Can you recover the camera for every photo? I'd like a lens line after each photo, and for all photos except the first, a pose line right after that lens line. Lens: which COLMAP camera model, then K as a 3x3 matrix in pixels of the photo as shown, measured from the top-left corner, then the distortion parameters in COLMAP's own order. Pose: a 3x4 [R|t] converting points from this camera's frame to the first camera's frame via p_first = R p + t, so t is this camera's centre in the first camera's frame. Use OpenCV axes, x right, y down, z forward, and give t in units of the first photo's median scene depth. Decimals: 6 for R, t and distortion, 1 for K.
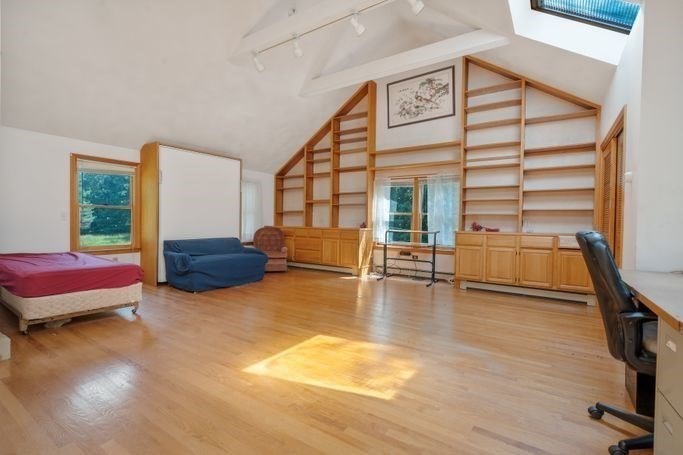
lens RADIAL K [[315.8, 0, 342.1], [0, 315.8, 232.3], [0, 0, 1]] dist [0.000043, 0.000149]
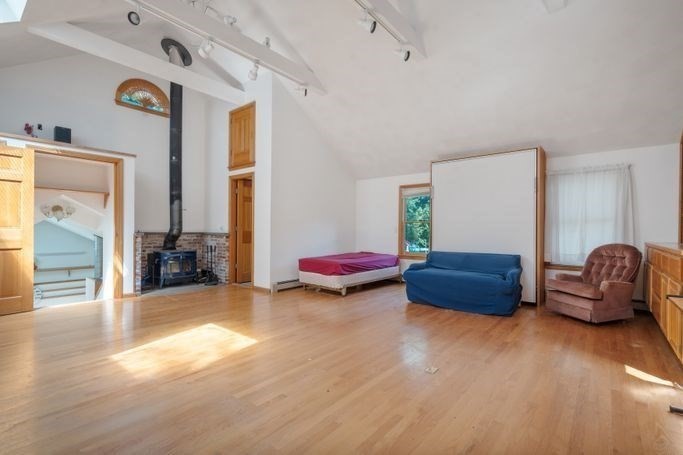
lens RADIAL K [[319.6, 0, 341.5], [0, 319.6, 235.0], [0, 0, 1]] dist [0.000363, -0.000093]
pose [[-0.095025, -0.005594, -0.995459, 0.968102], [-0.043541, 0.999051, -0.001458, -0.024933], [0.994522, 0.043205, -0.095178, 1.419659]]
